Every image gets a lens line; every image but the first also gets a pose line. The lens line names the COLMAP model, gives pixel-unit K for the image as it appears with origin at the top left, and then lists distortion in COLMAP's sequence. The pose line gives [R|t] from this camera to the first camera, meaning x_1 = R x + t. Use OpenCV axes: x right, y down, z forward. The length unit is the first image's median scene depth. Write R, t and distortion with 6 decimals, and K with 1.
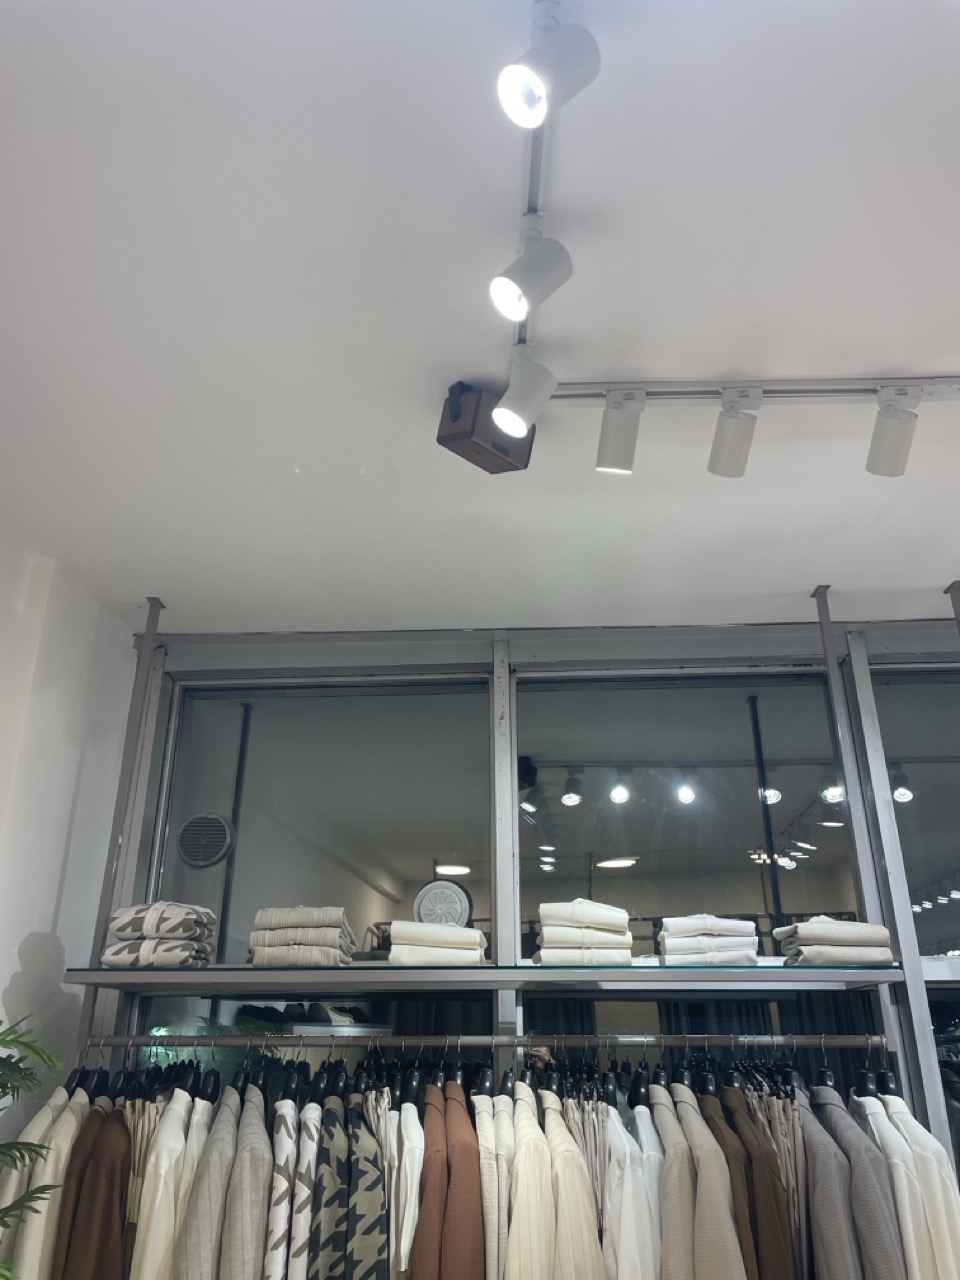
lens RADIAL K [[980.5, 0, 480.0], [0, 980.5, 640.0], [0, 0, 1]] dist [0.070510, -0.084457]
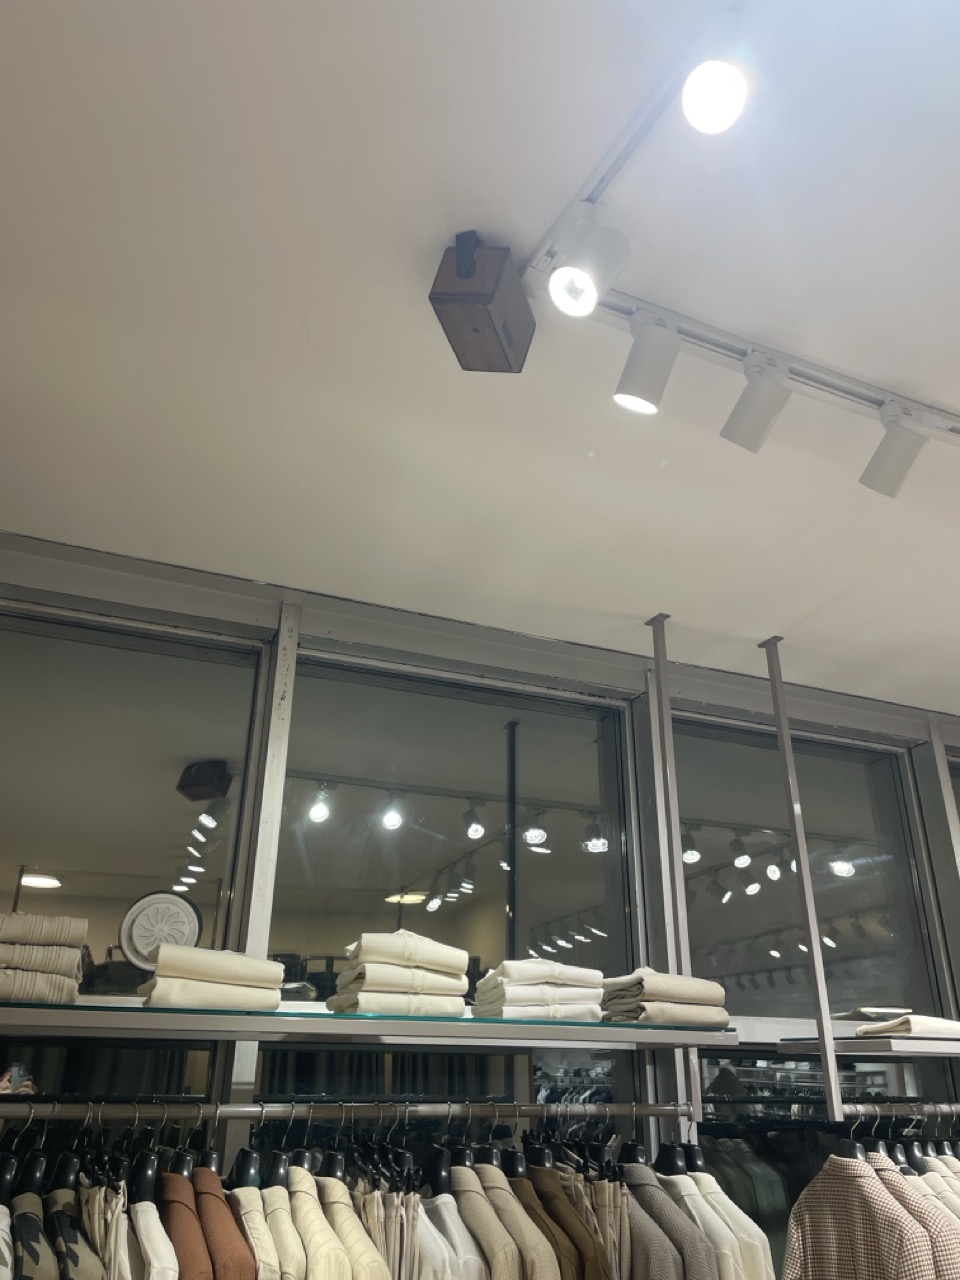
lens RADIAL K [[980.5, 0, 480.0], [0, 980.5, 640.0], [0, 0, 1]] dist [0.070510, -0.084457]
pose [[0.896532, 0.190212, 0.400061, -0.217826], [-0.177253, 0.981706, -0.069537, 0.079147], [-0.405969, -0.008570, 0.913847, 0.254803]]
